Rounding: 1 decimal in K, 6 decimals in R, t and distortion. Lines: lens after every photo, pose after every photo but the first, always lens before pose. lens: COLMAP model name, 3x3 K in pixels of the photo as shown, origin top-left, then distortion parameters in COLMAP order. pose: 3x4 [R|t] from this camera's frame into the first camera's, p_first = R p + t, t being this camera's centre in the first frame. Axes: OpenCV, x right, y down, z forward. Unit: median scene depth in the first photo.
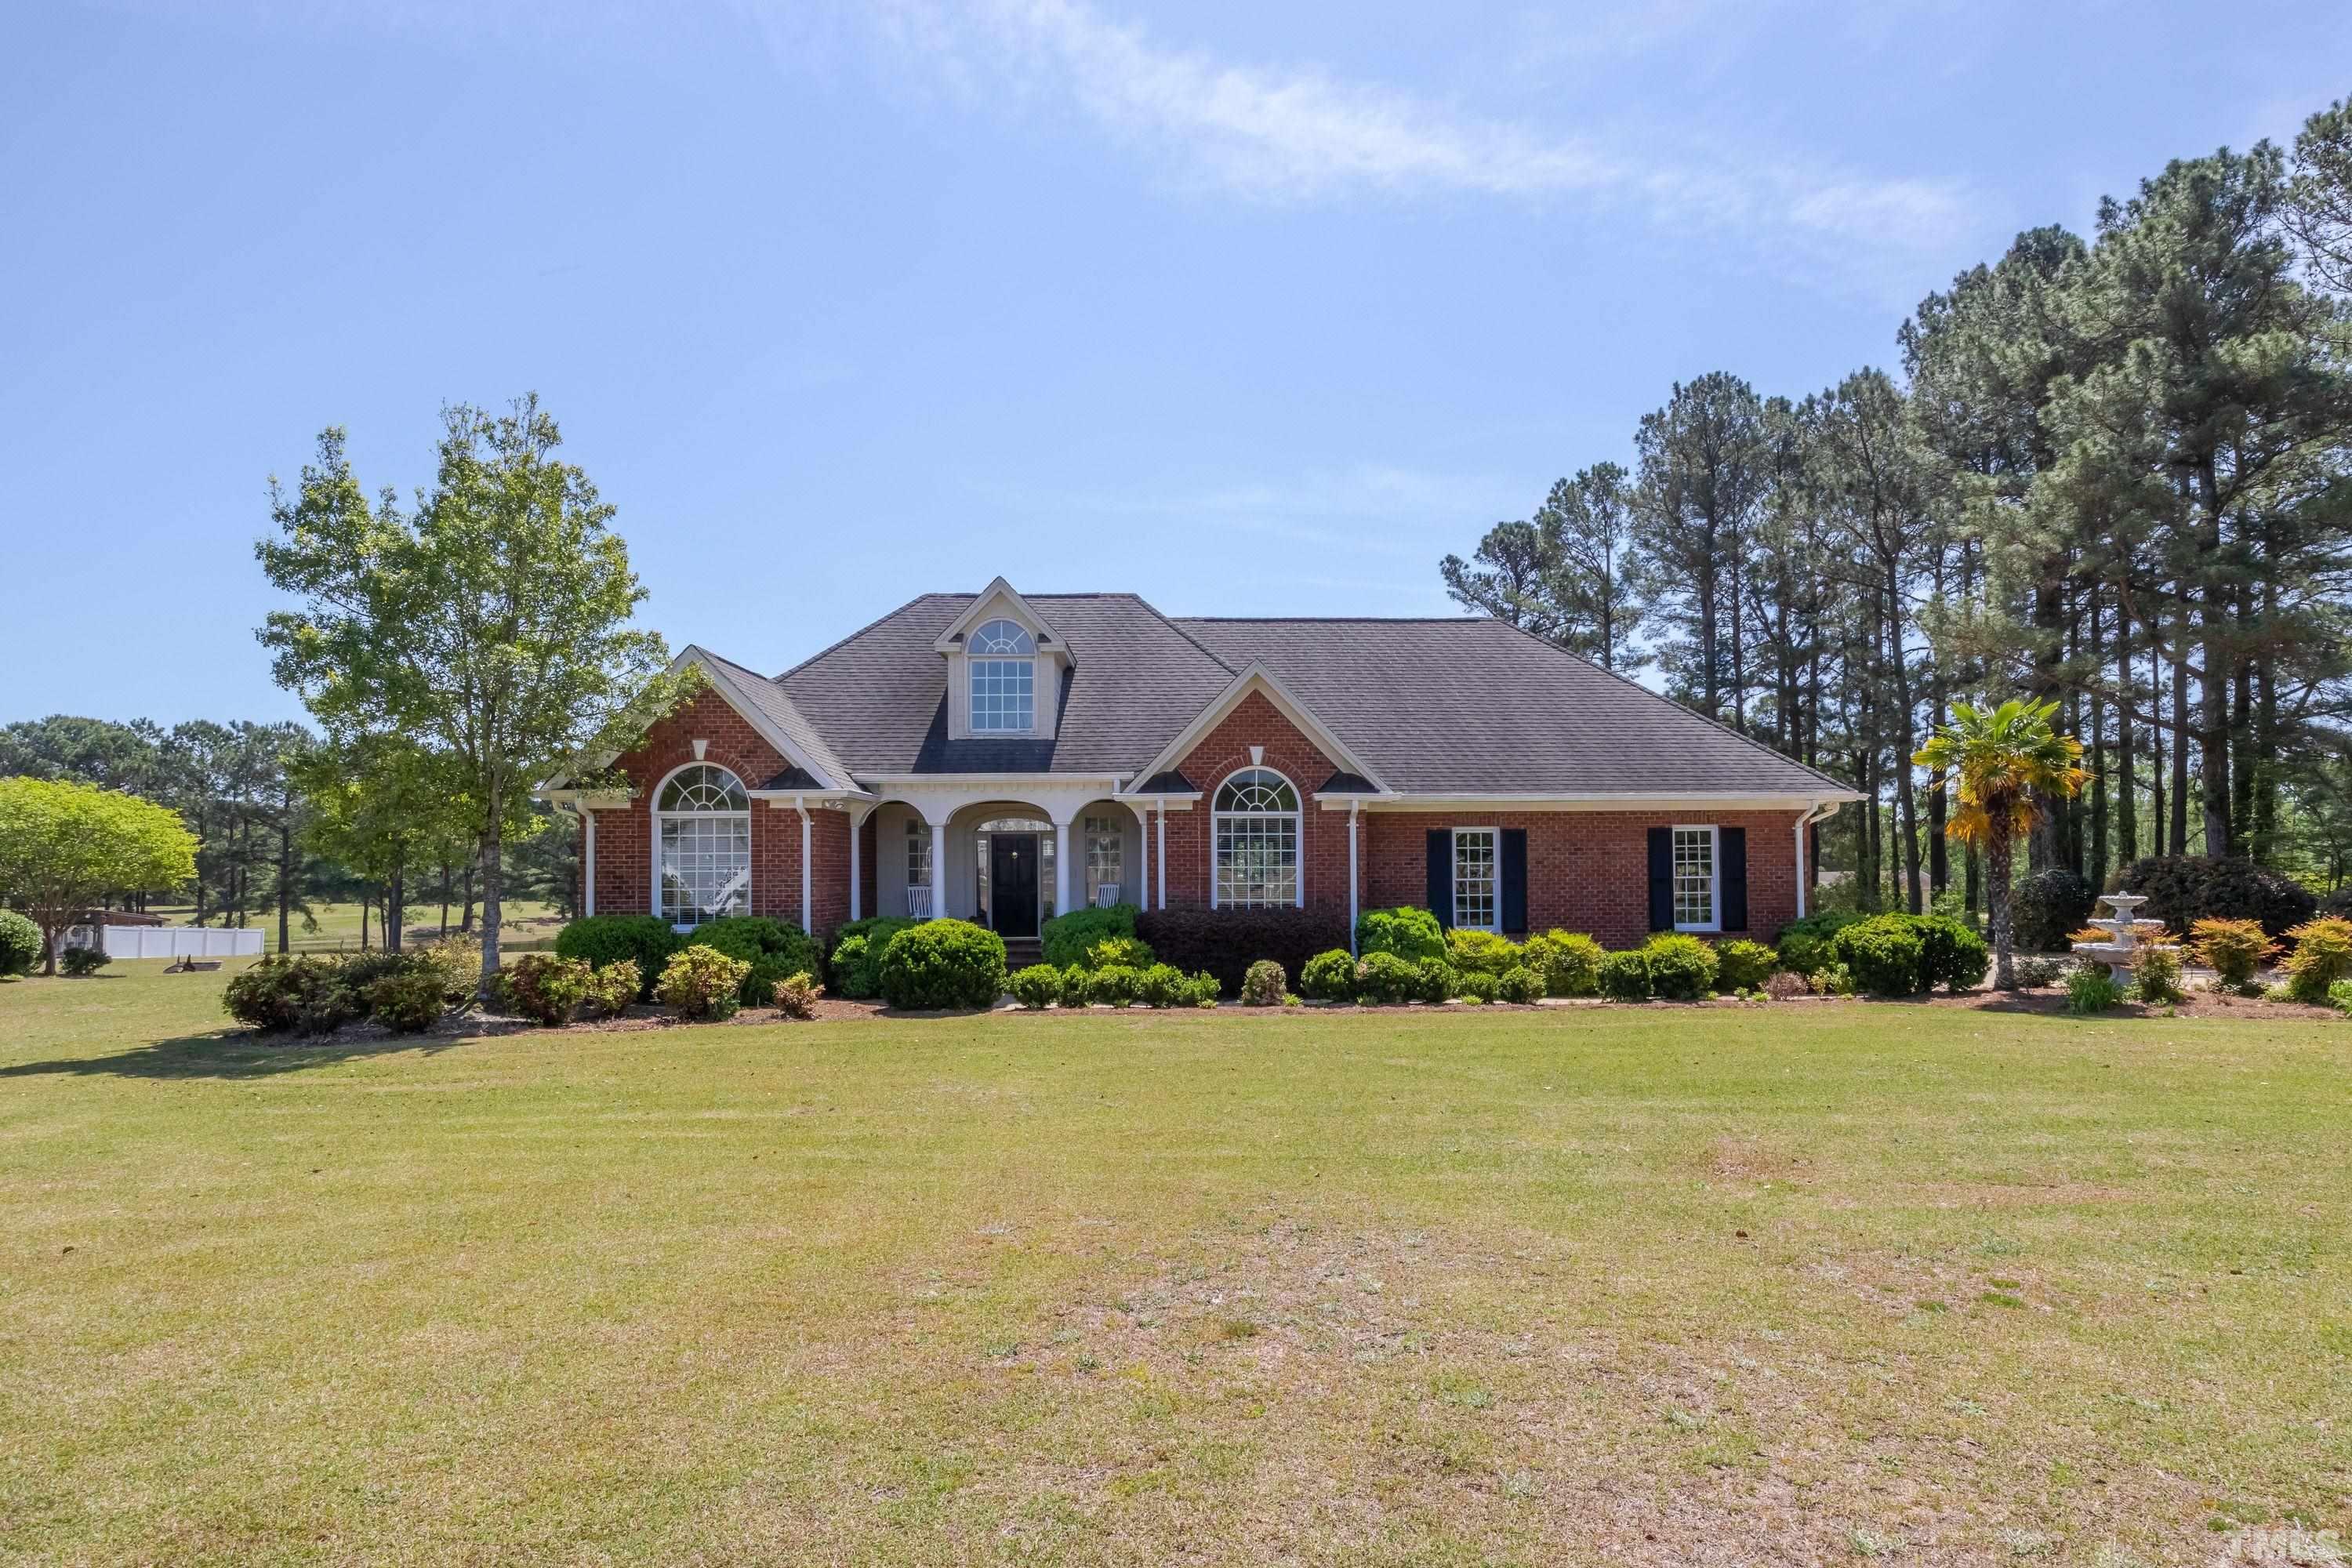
lens RADIAL K [[1212.1, 0, 1178.1], [0, 1212.1, 778.4], [0, 0, 1]] dist [0.010225, -0.005786]
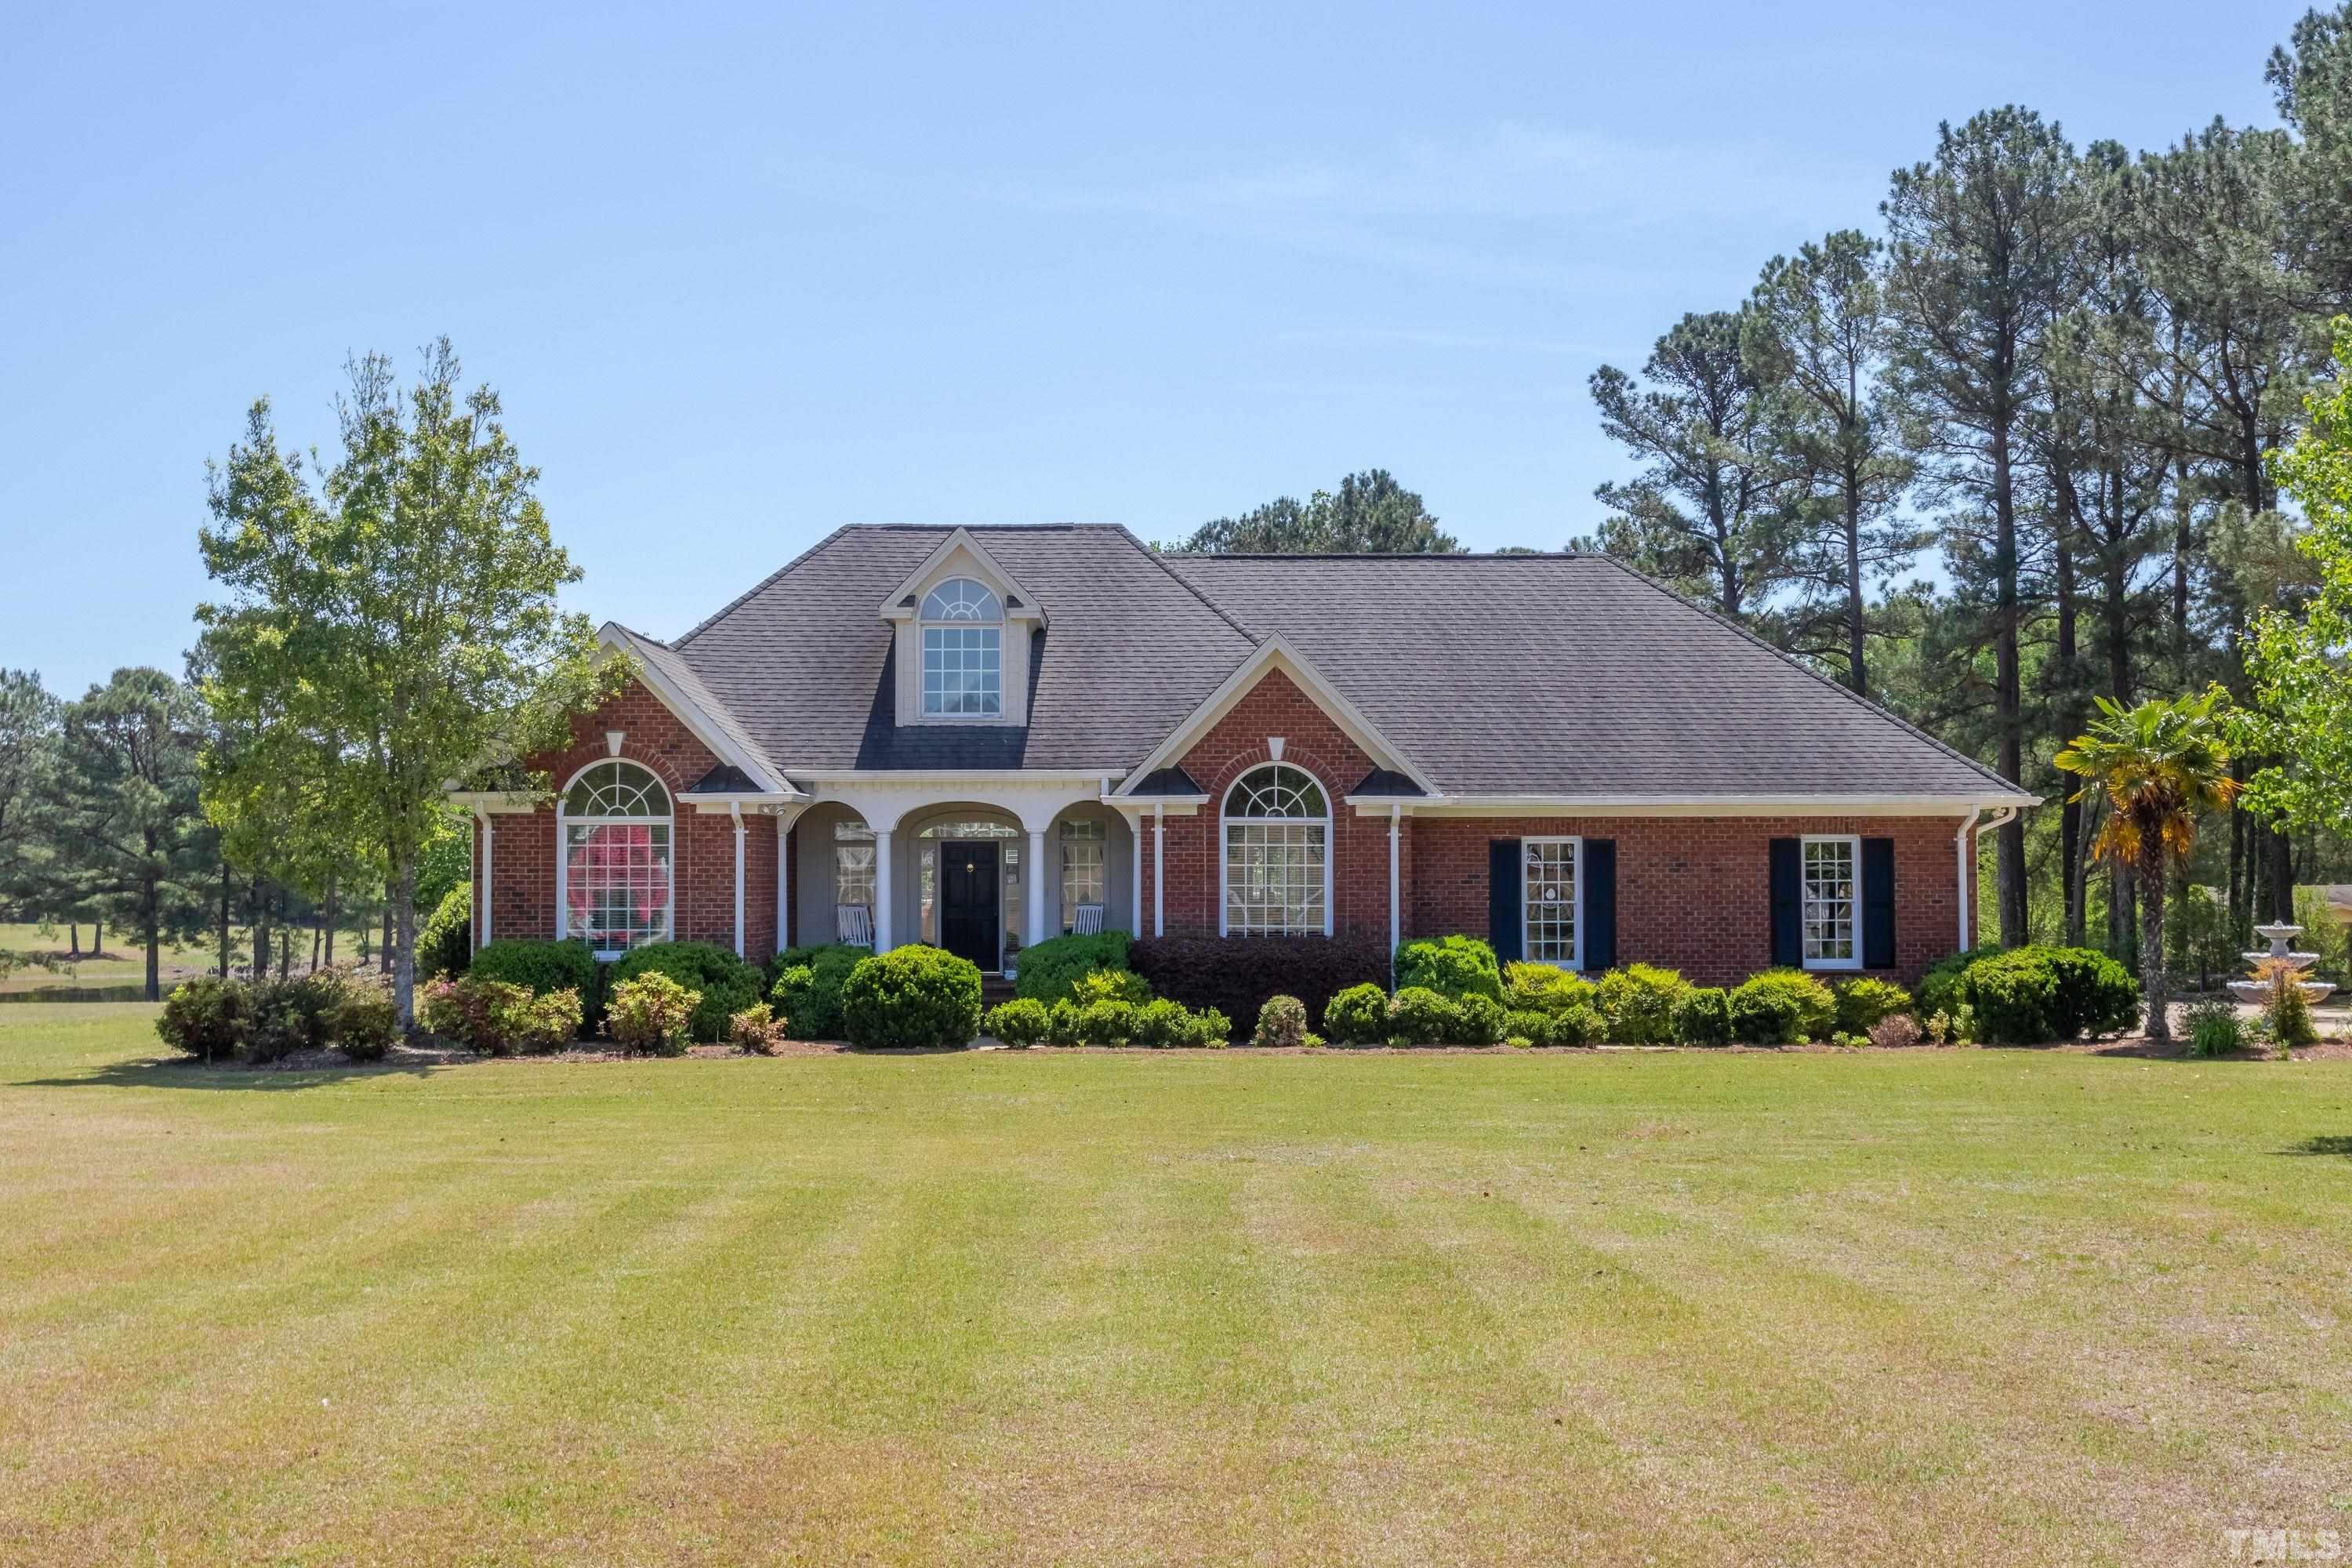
lens RADIAL K [[1212.1, 0, 1170.0], [0, 1212.1, 785.4], [0, 0, 1]] dist [0.010225, -0.005786]
pose [[0.999843, 0.004111, -0.017243, 0.006971], [-0.004352, 0.999893, -0.013944, 0.015821], [0.017184, 0.014017, 0.999754, 0.165719]]
